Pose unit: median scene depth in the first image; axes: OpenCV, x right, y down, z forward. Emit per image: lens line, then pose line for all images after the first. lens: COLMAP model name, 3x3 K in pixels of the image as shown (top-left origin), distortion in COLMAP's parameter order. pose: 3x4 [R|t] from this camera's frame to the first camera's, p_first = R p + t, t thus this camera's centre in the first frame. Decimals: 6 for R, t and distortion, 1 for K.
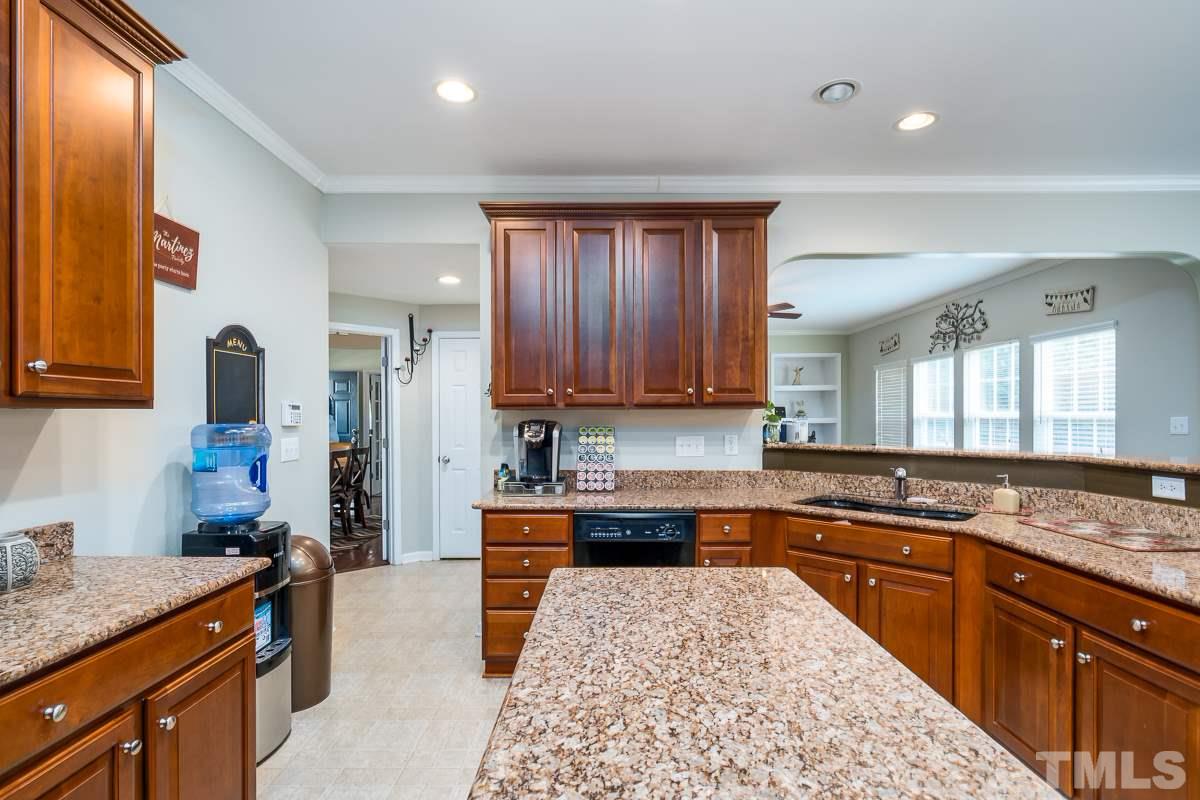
lens RADIAL K [[579.9, 0, 608.0], [0, 579.9, 421.7], [0, 0, 1]] dist [-0.001957, 0.000395]
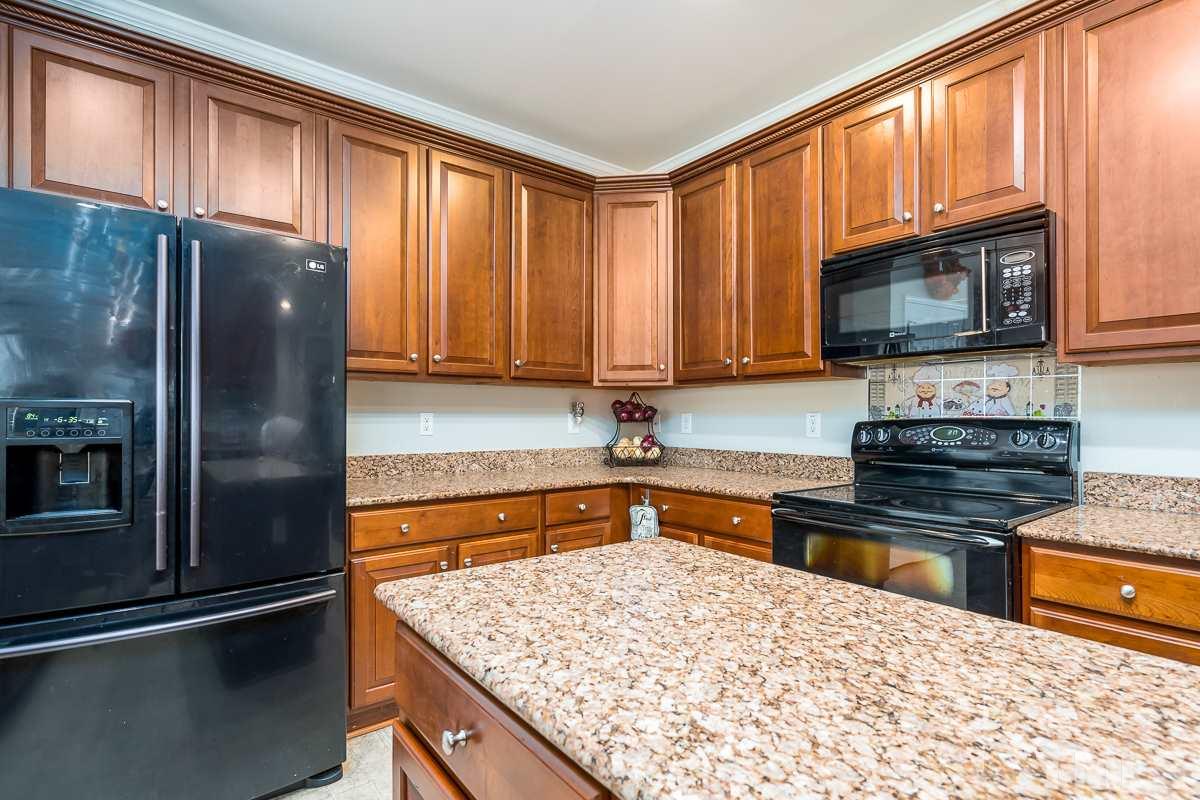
lens RADIAL K [[579.9, 0, 599.7], [0, 579.9, 407.2], [0, 0, 1]] dist [-0.001957, 0.000395]
pose [[-0.789588, -0.006108, -0.613607, 0.967332], [-0.002341, 0.999973, -0.006941, 0.143823], [0.613633, -0.004044, -0.789581, 1.677484]]
